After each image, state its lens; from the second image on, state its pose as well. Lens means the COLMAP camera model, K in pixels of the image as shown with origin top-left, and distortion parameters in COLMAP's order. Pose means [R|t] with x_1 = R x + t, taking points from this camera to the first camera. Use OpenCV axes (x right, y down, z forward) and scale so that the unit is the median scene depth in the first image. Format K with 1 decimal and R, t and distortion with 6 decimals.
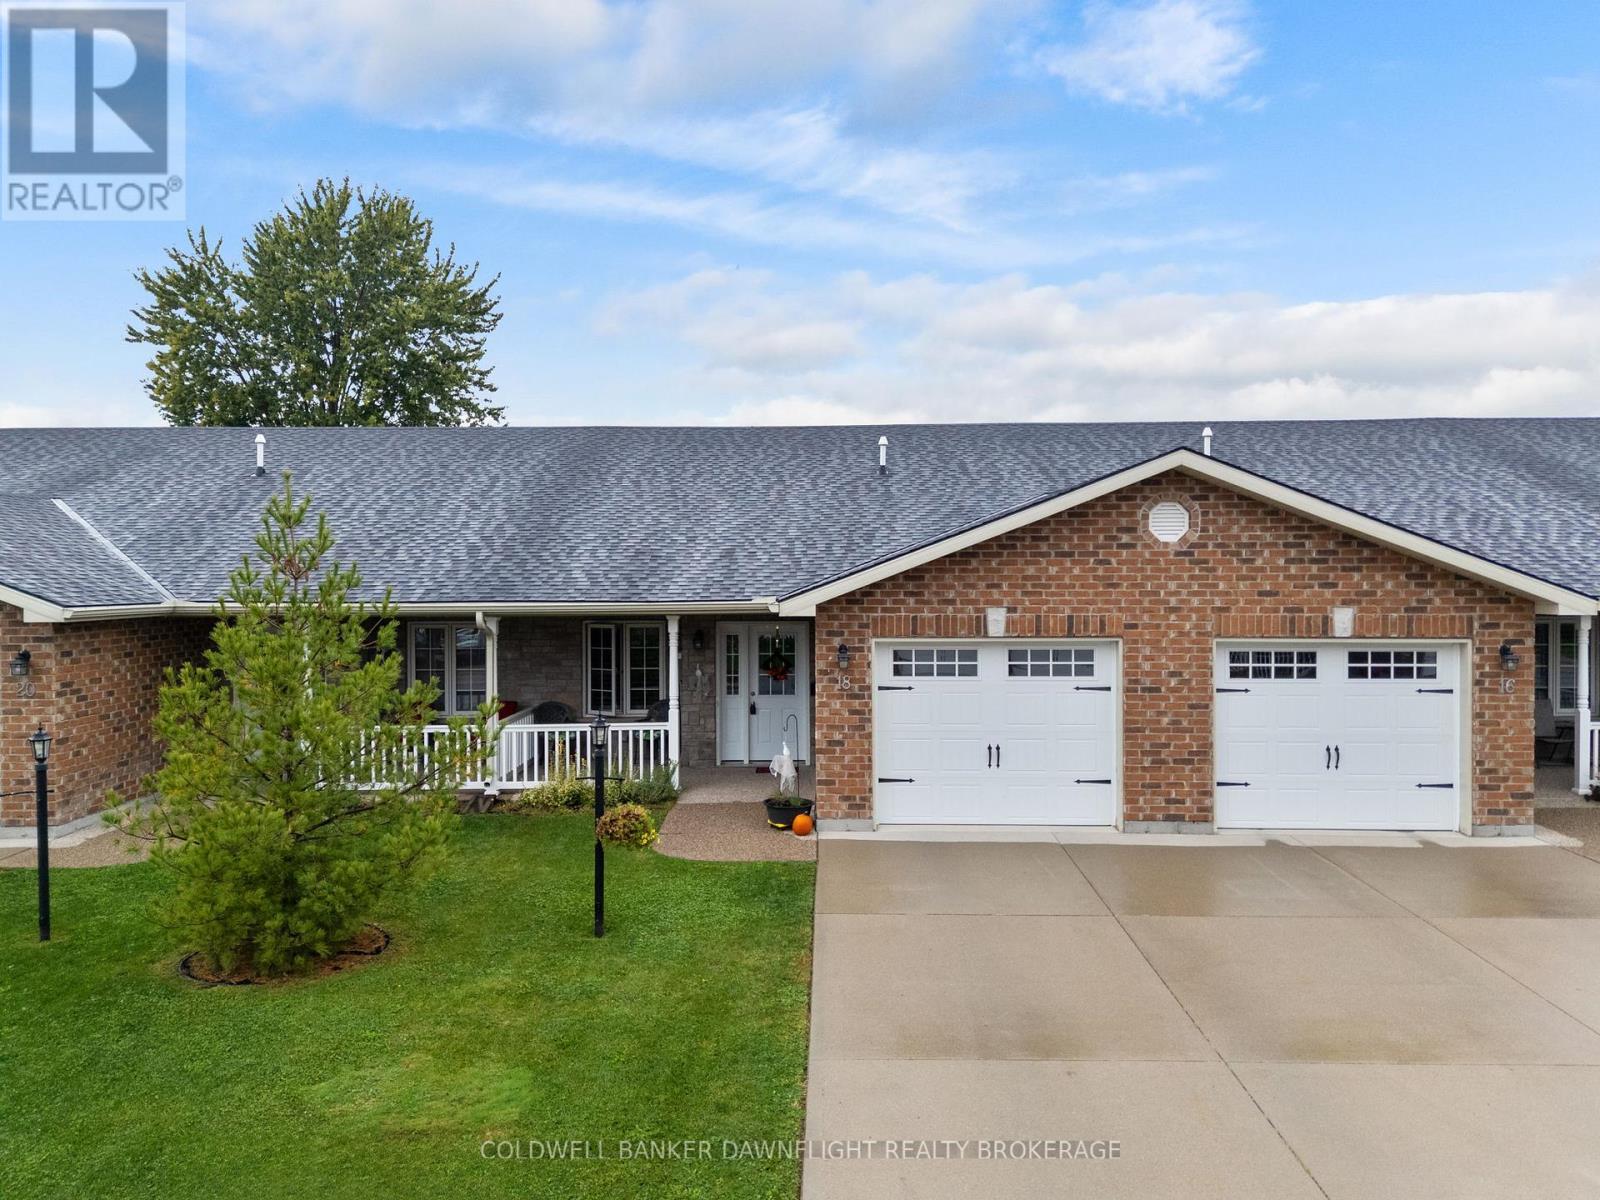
lens RADIAL K [[1175.2, 0, 808.5], [0, 1175.2, 590.8], [0, 0, 1]] dist [0.025405, -0.007928]
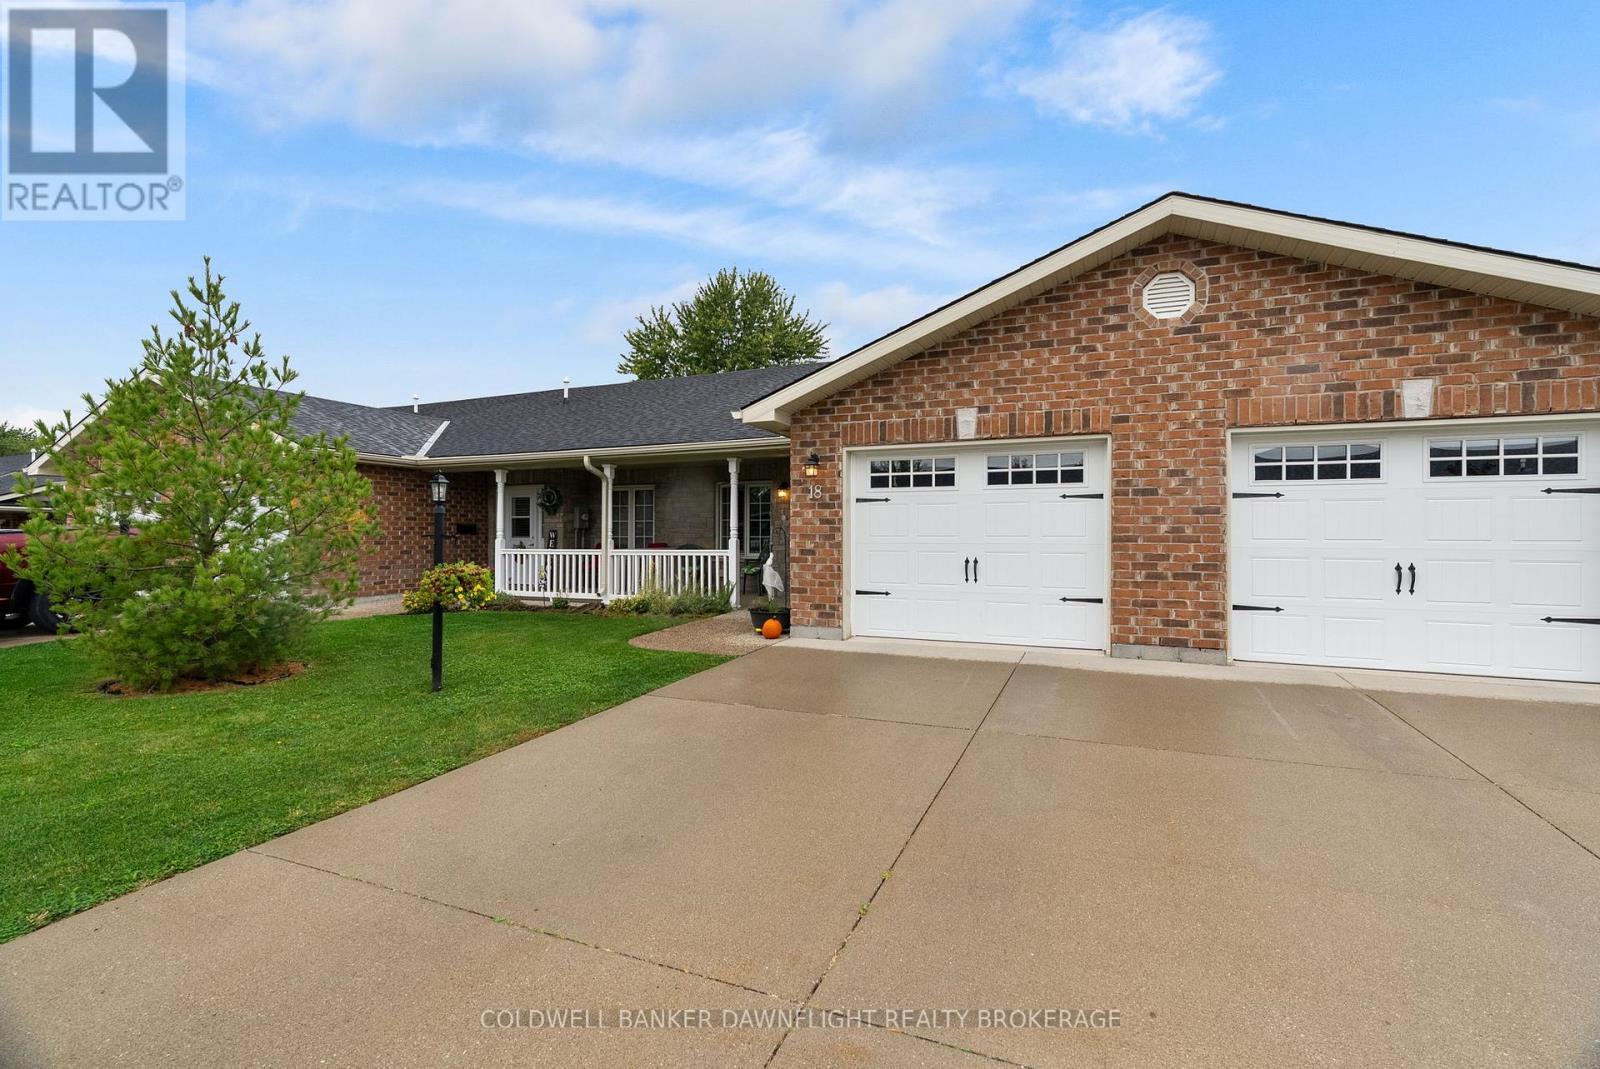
lens RADIAL K [[728.5, 0, 816.6], [0, 728.5, 537.7], [0, 0, 1]] dist [-0.021439, 0.012411]
pose [[0.929299, 0.004388, -0.369302, 0.263096], [-0.010703, 0.999829, -0.015053, 0.127274], [0.369173, 0.017942, 0.929187, 0.420531]]
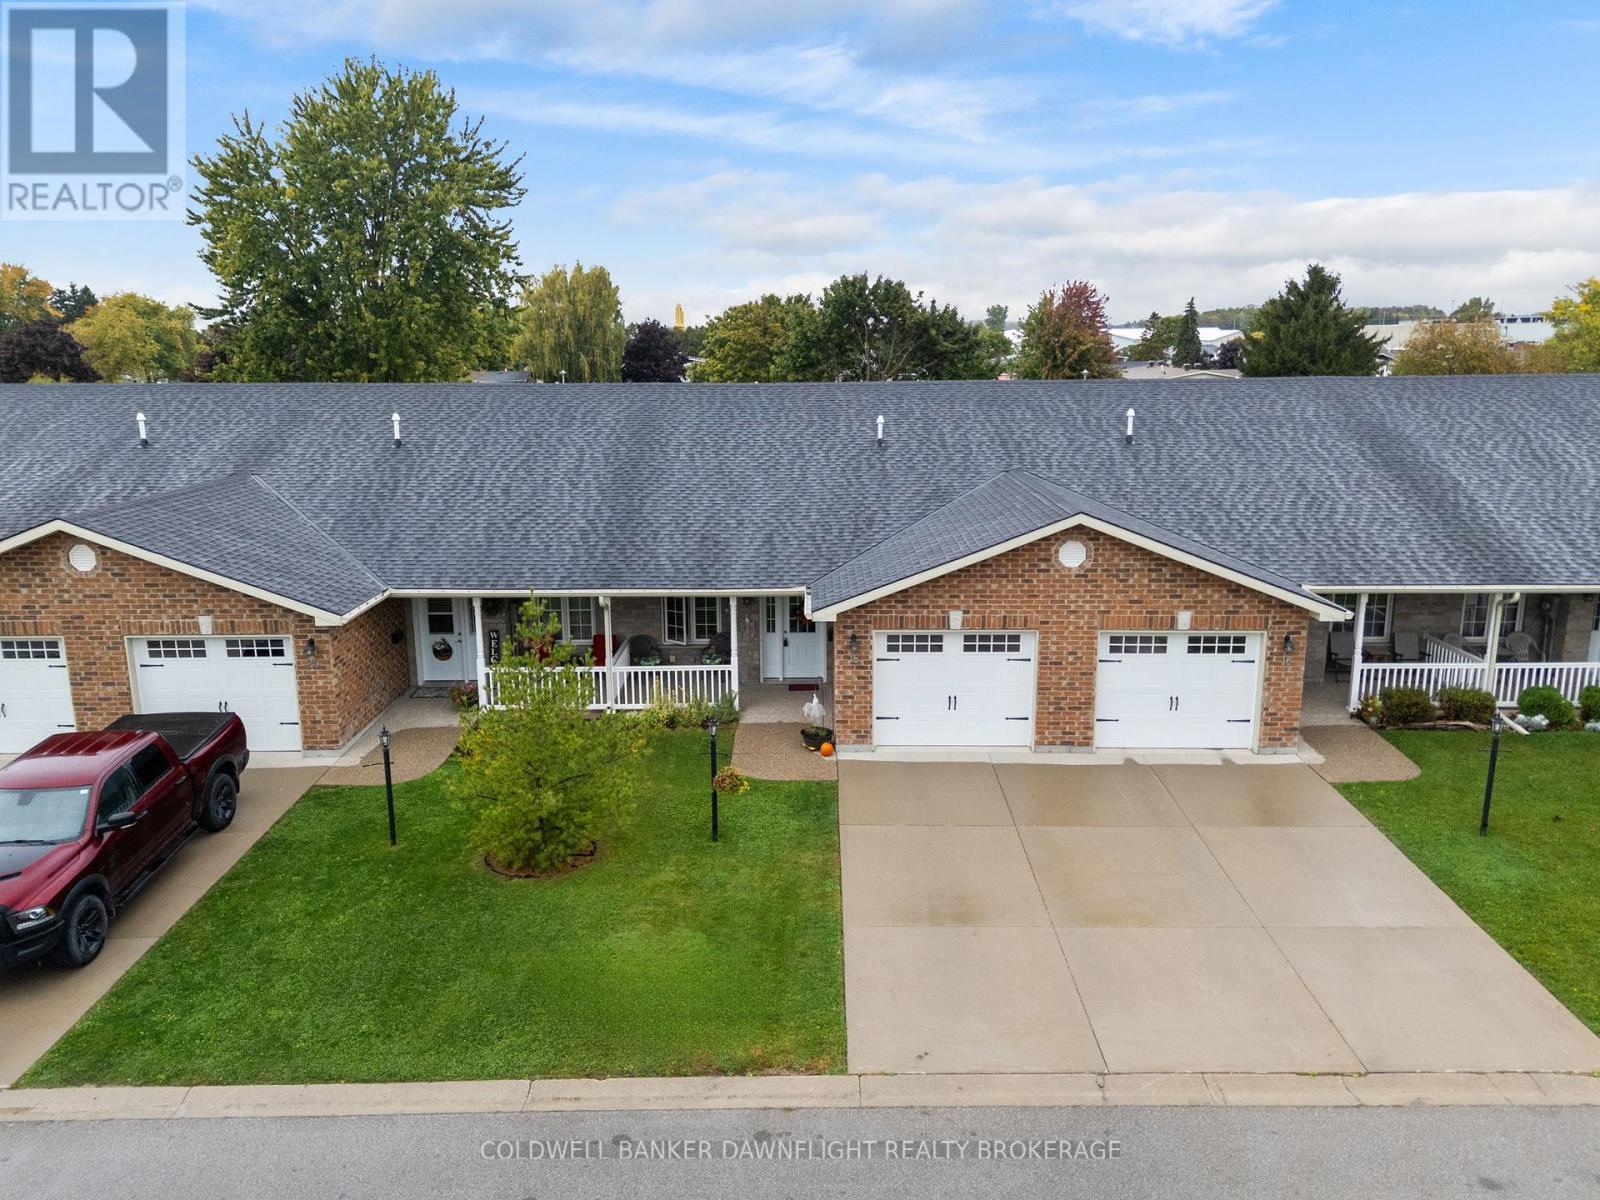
lens RADIAL K [[1175.2, 0, 808.5], [0, 1175.2, 590.8], [0, 0, 1]] dist [0.025405, -0.007928]
pose [[0.999959, -0.002870, 0.008572, -0.041673], [0.001085, 0.979519, 0.201350, -0.313501], [-0.008974, -0.201332, 0.979482, -0.466105]]
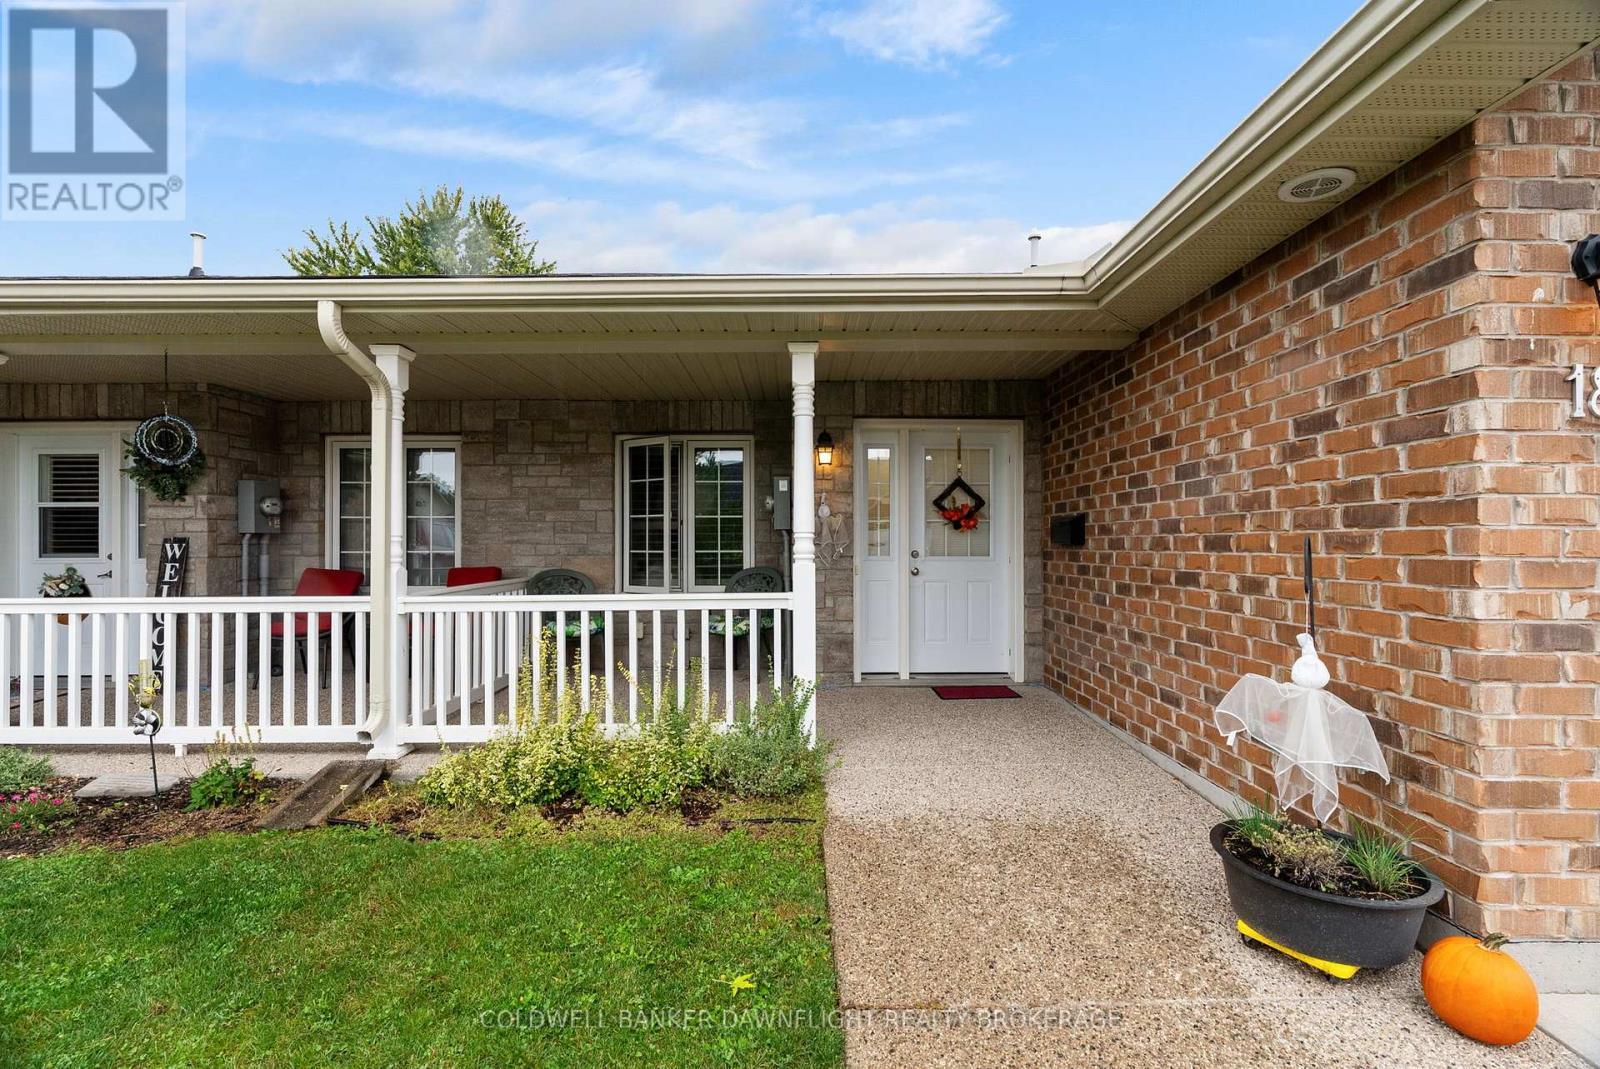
lens RADIAL K [[709.7, 0, 800.0], [0, 709.7, 534.5], [0, 0, 1]] dist [0.001273, 0.000310]
pose [[0.999847, 0.001006, 0.017448, -0.140417], [-0.000573, 0.999691, -0.024834, 0.112353], [-0.017468, 0.024820, 0.999539, 0.855462]]
